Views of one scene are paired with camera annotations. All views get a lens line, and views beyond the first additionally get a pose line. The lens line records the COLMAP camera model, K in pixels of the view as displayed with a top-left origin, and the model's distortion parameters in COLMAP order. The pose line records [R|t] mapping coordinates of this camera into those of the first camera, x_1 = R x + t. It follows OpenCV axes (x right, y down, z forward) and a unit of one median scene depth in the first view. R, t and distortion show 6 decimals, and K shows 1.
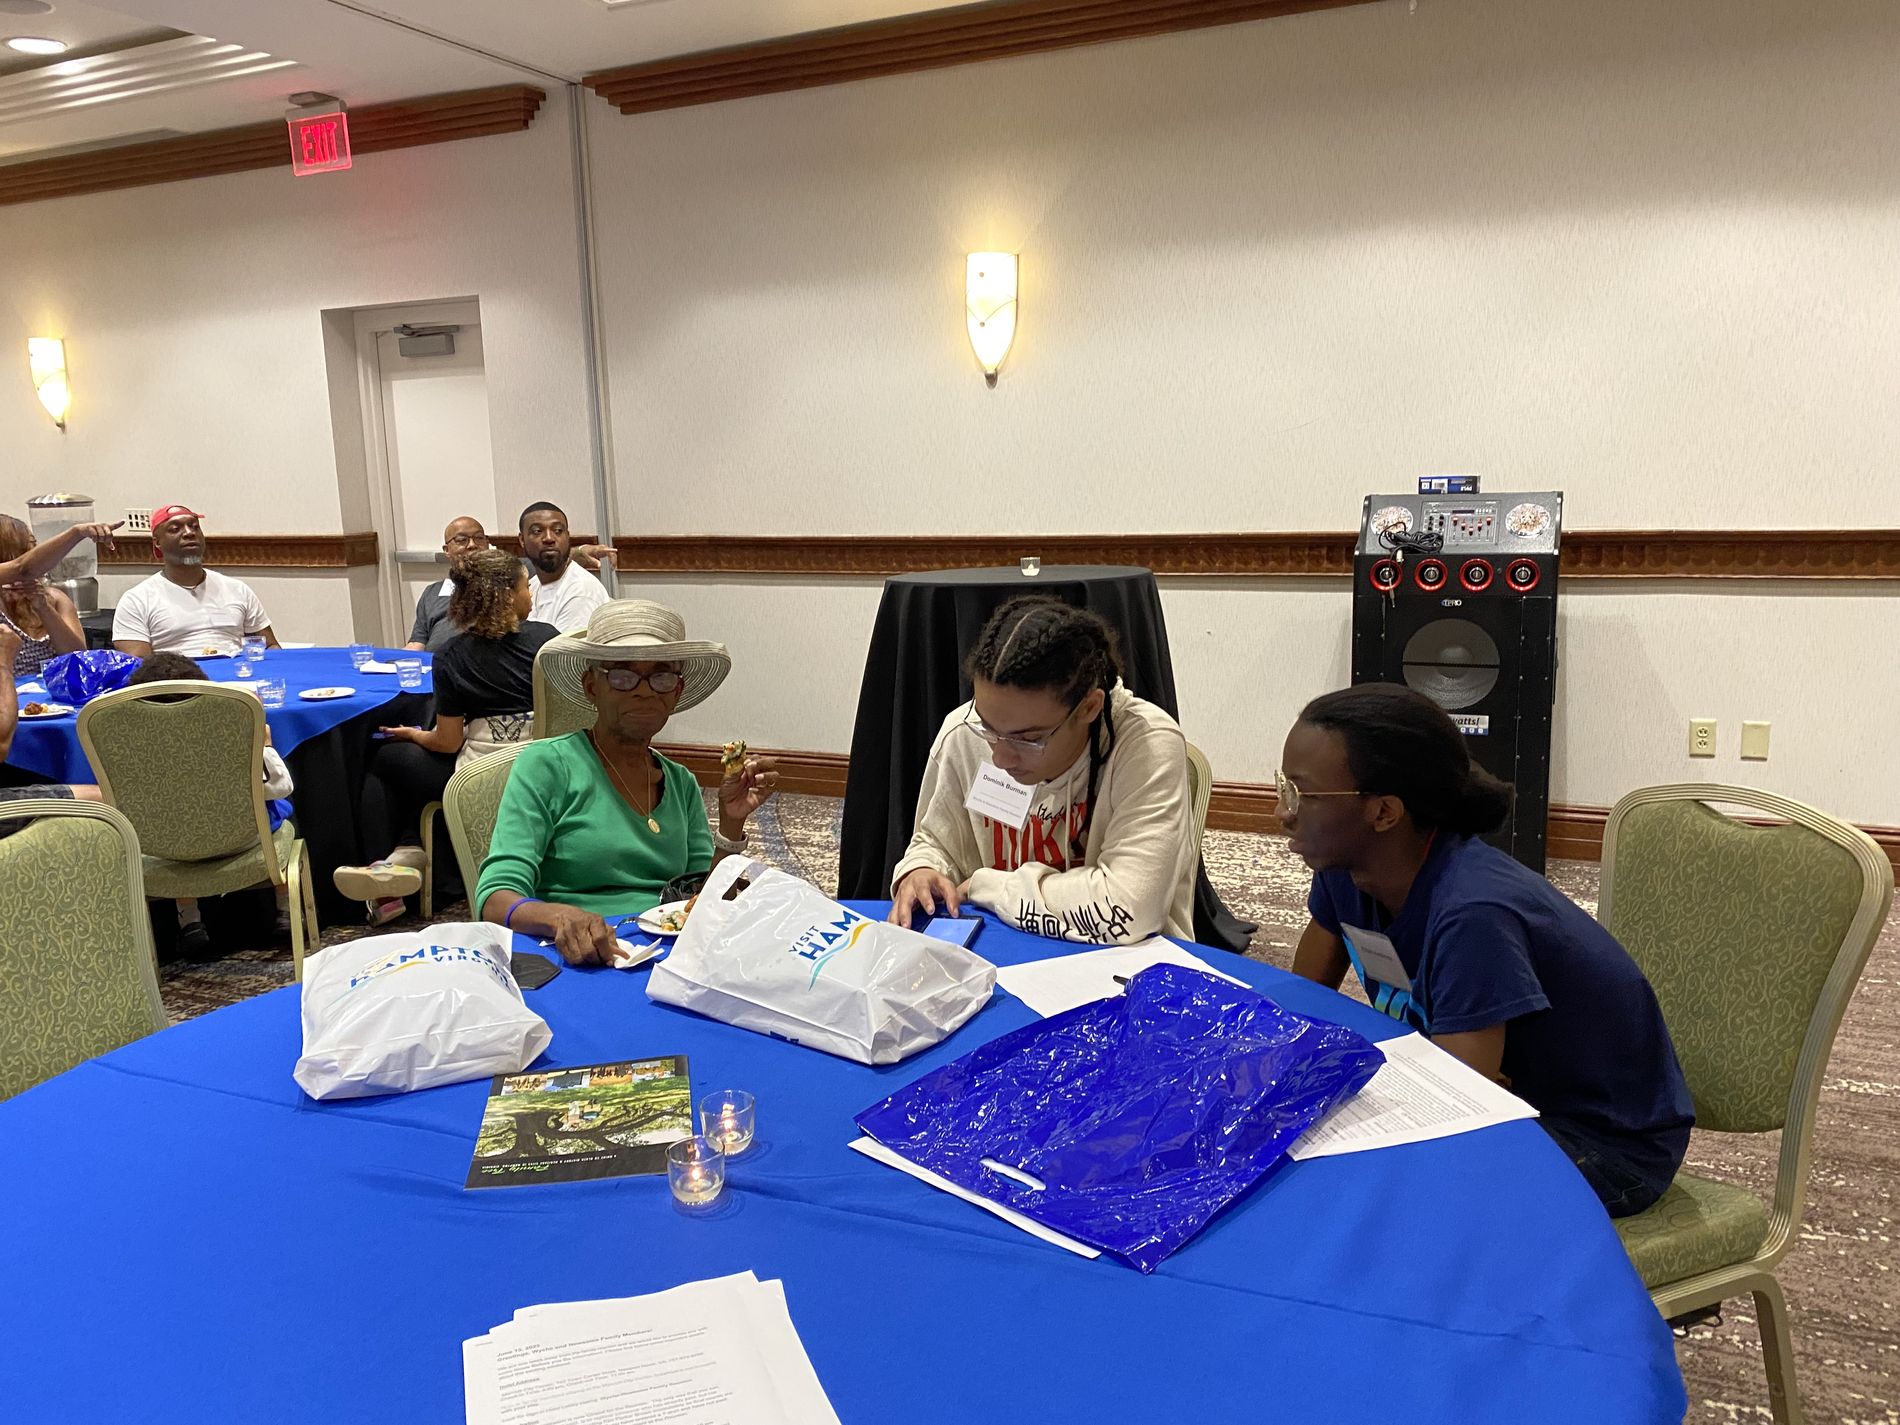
lens RADIAL K [[1454.3, 0, 963.0], [0, 1454.3, 707.1], [0, 0, 1]] dist [0.033220, -0.029683]
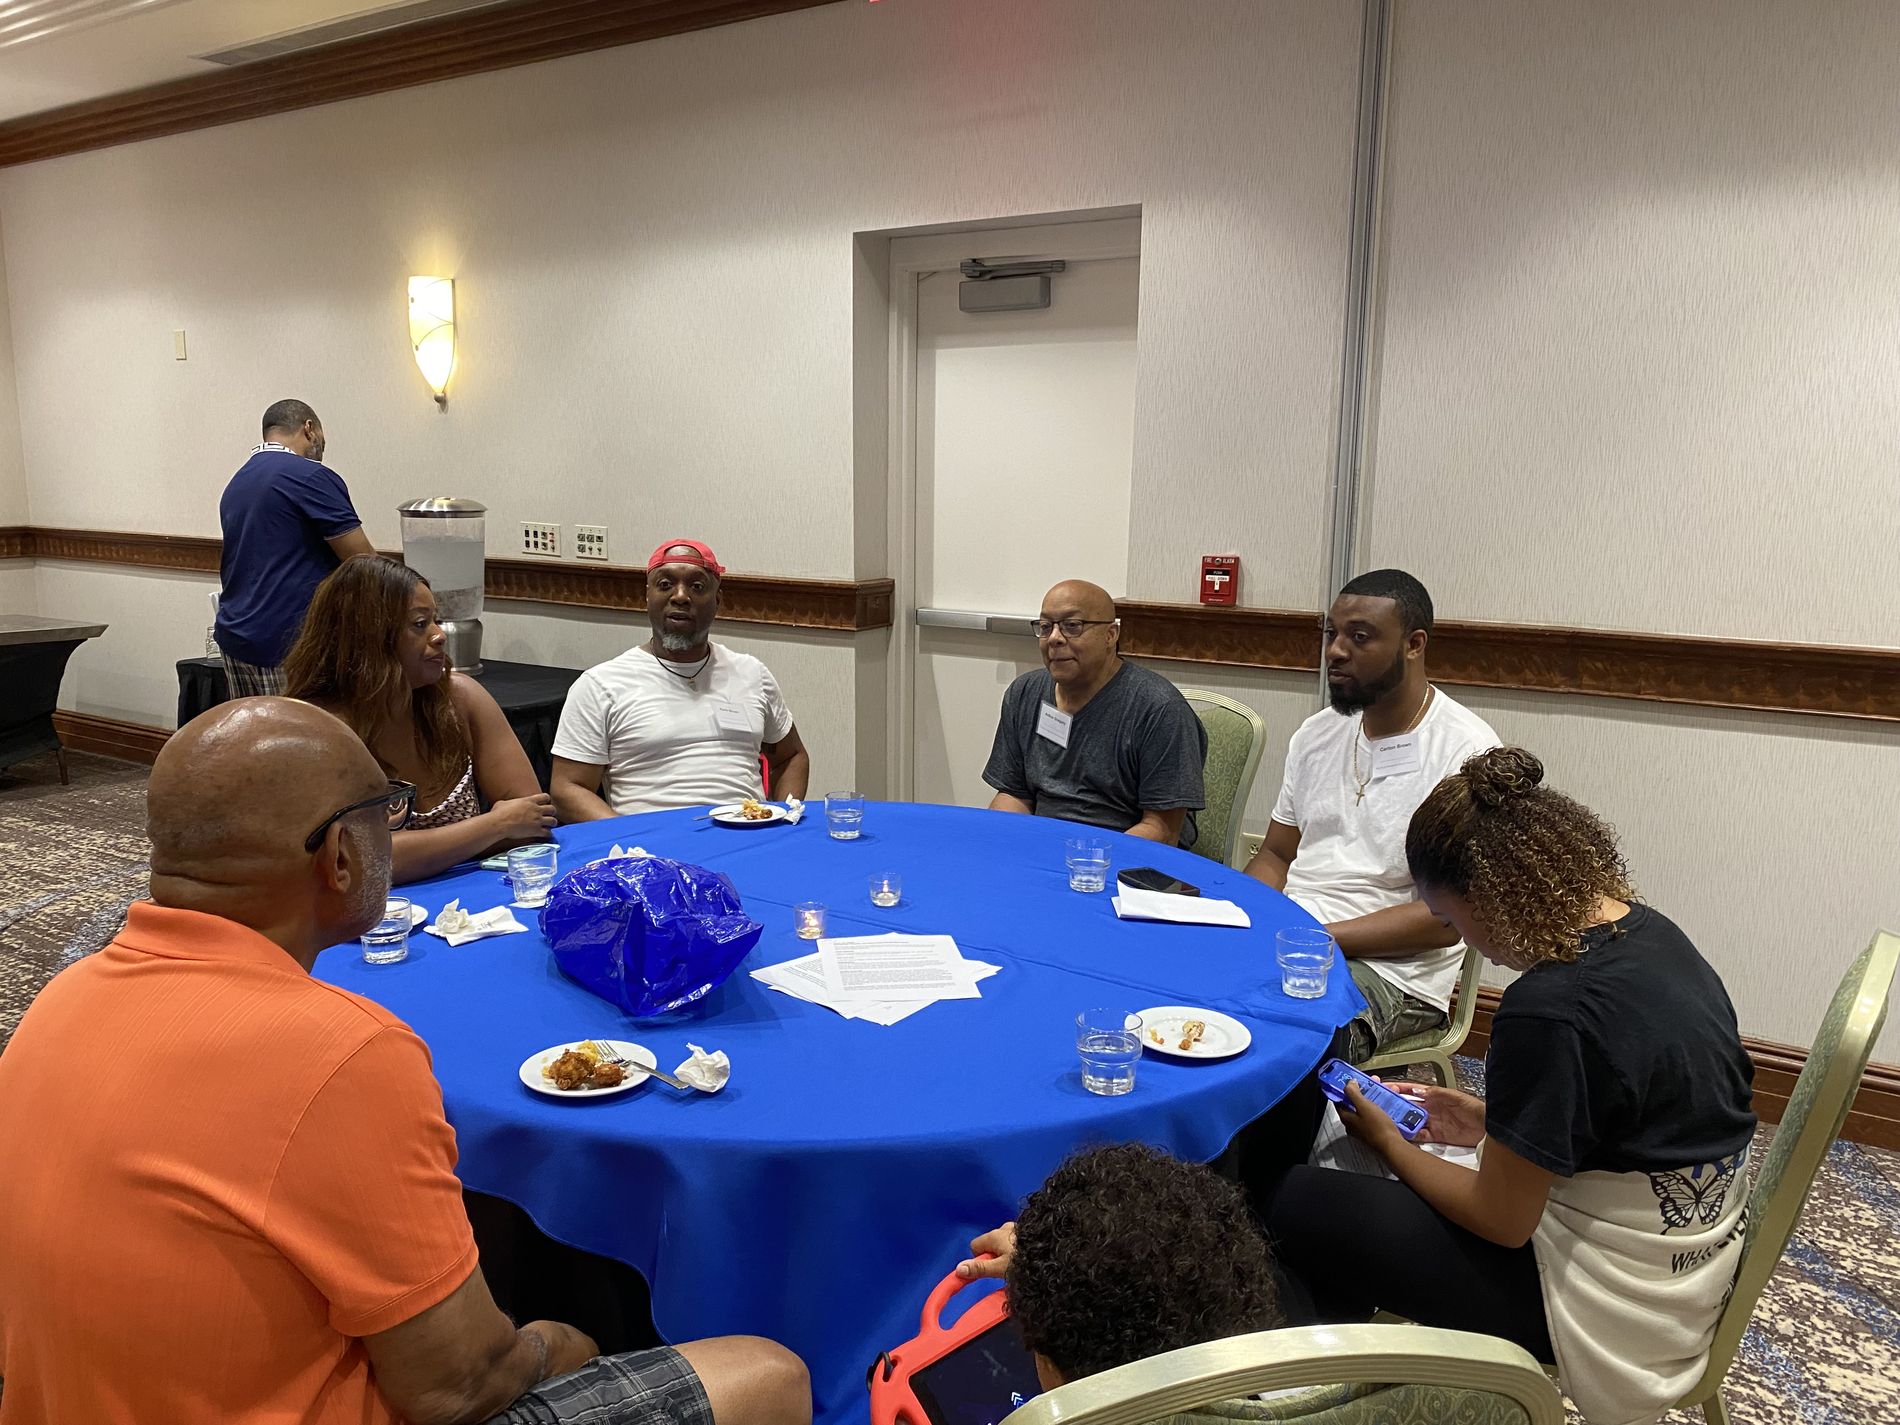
lens RADIAL K [[1454.3, 0, 937.7], [0, 1454.3, 721.9], [0, 0, 1]] dist [0.033220, -0.029683]
pose [[0.987334, 0.066624, -0.143990, -0.306992], [-0.066287, 0.997775, 0.007147, -0.066556], [0.144146, 0.002488, 0.989553, 0.385707]]
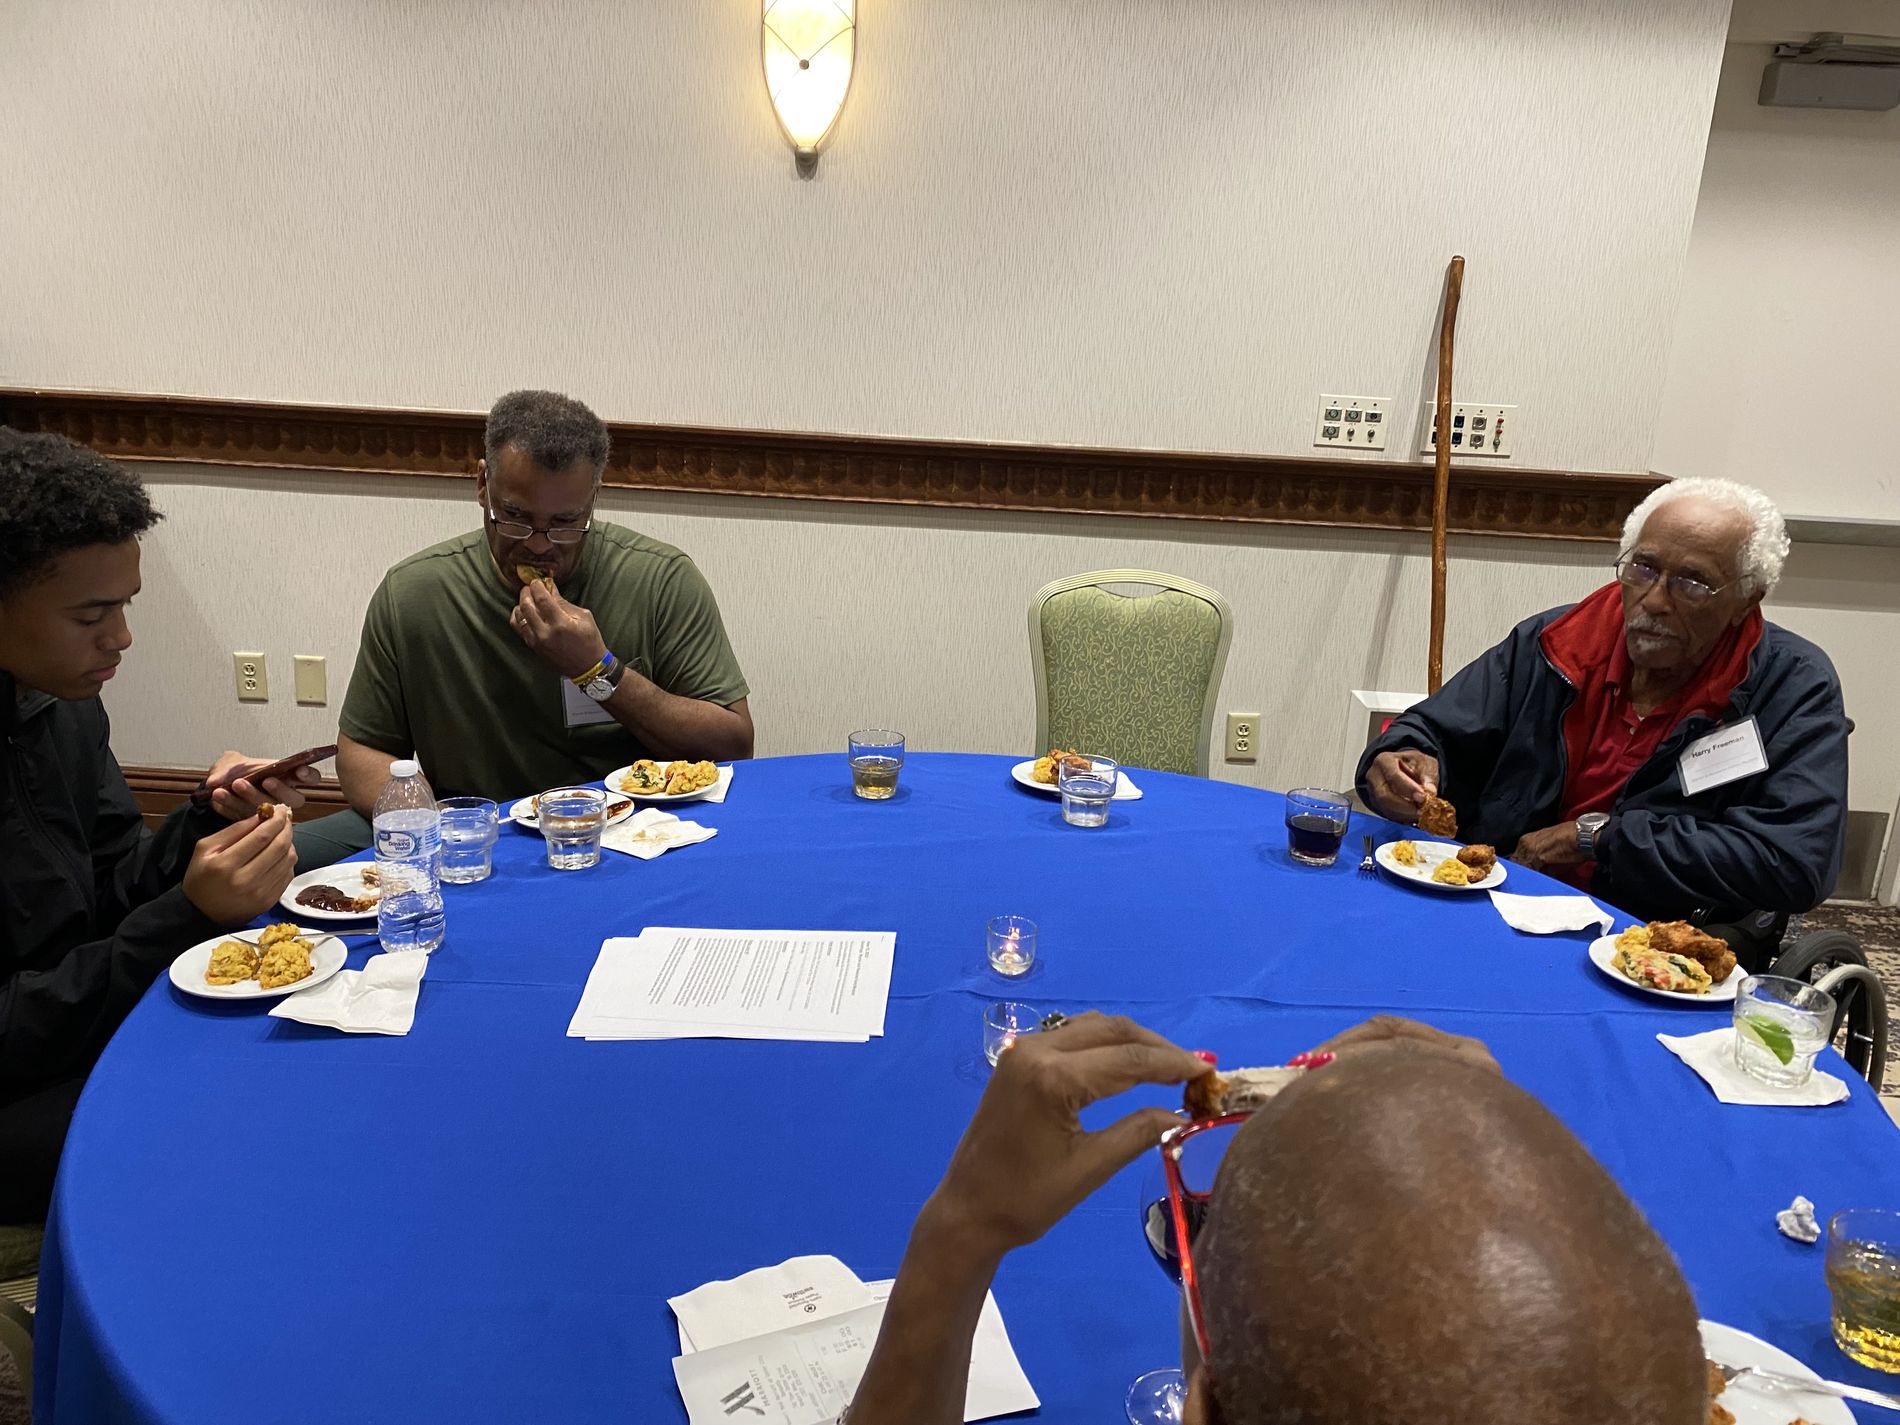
lens RADIAL K [[1454.3, 0, 936.6], [0, 1454.3, 694.1], [0, 0, 1]] dist [0.033220, -0.029683]
pose [[0.899109, -0.039951, 0.435899, -0.923817], [-0.004542, 0.994921, 0.100554, -0.098780], [-0.437702, -0.092388, 0.894361, 0.707456]]
